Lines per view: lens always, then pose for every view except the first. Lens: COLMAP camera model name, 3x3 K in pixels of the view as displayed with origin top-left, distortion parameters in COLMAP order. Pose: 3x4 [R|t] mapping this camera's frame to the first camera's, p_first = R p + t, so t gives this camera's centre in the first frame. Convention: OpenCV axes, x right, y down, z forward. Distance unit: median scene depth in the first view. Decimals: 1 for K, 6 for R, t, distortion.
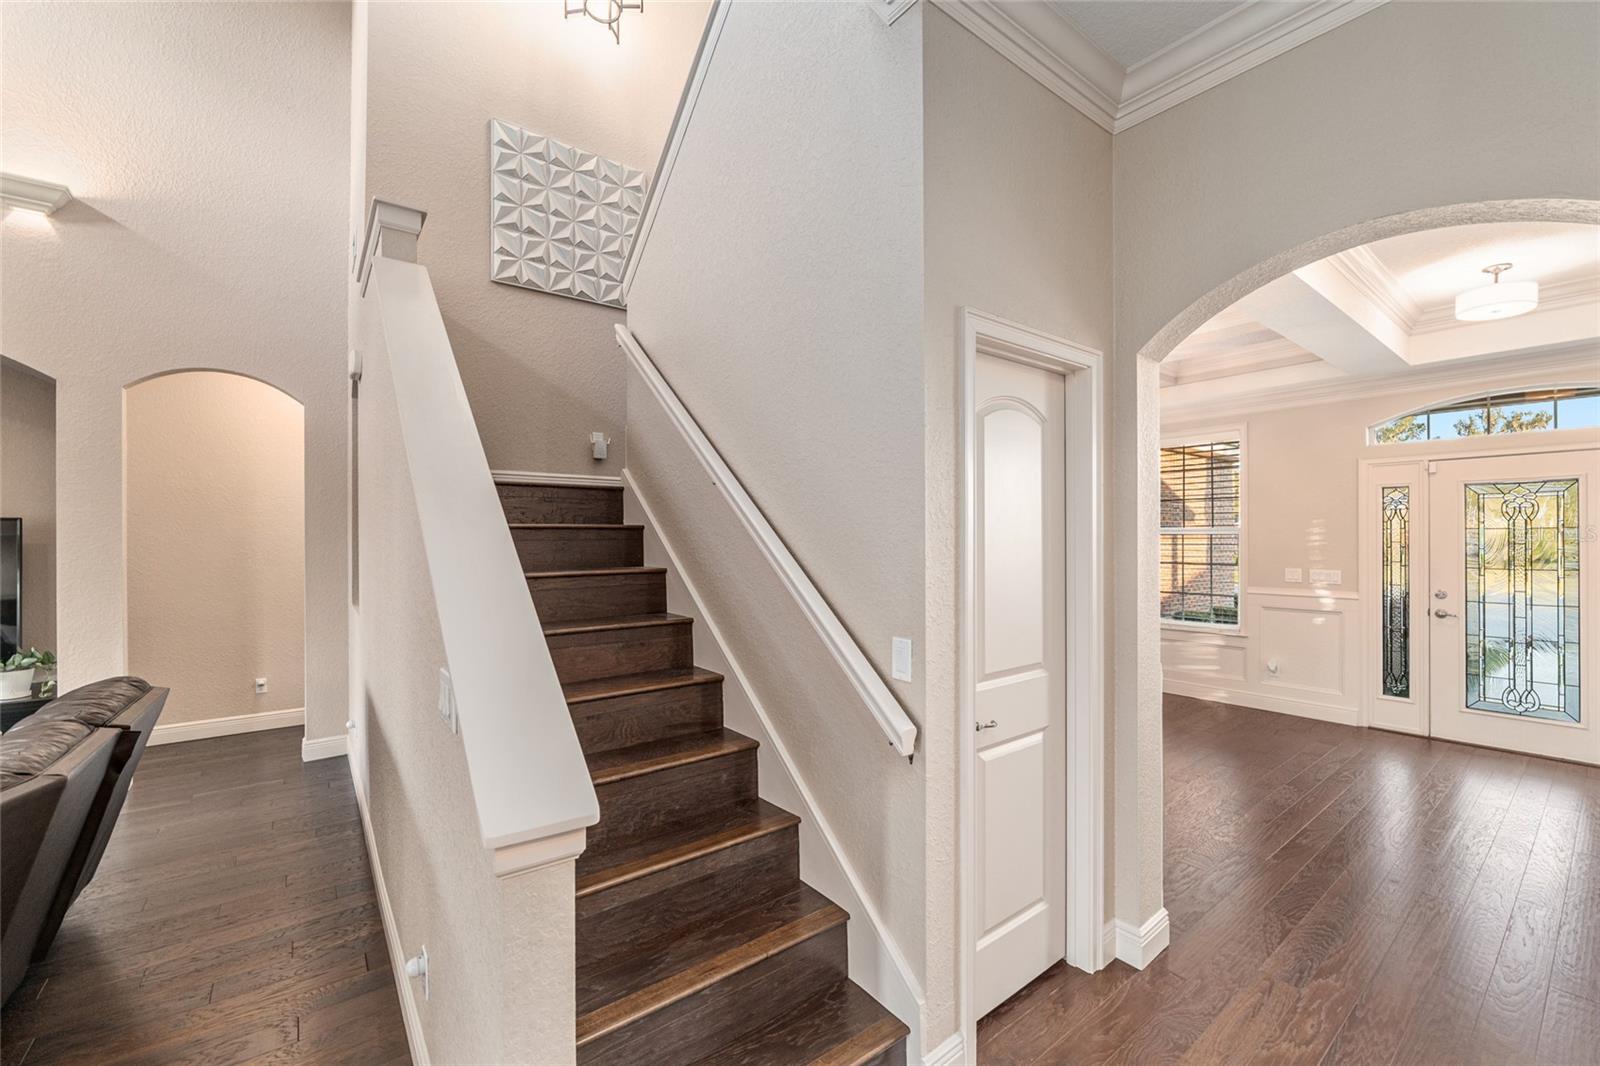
lens RADIAL K [[660.9, 0, 802.8], [0, 660.9, 532.2], [0, 0, 1]] dist [-0.008243, -0.000121]
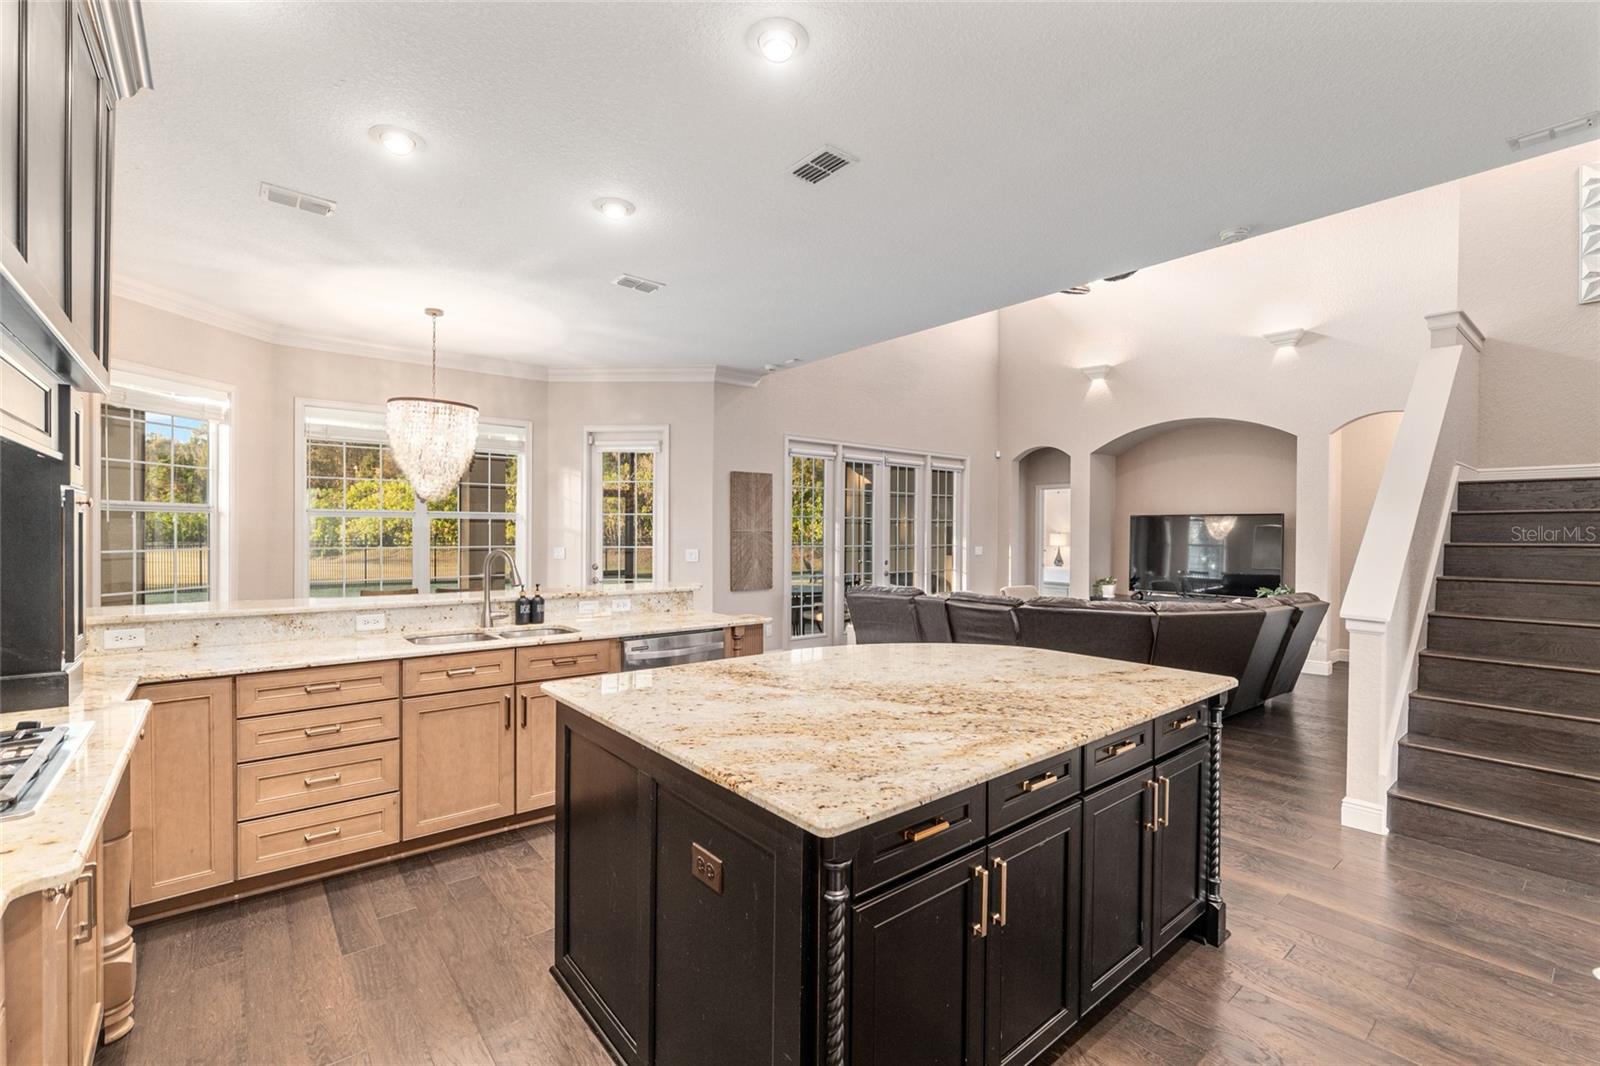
lens RADIAL K [[696.0, 0, 797.9], [0, 696.0, 535.7], [0, 0, 1]] dist [-0.005097, 0.001771]
pose [[0.035390, 0.010430, -0.999319, 0.834871], [0.000872, 0.999945, 0.010467, 0.021263], [0.999373, -0.001242, 0.035379, -0.510331]]
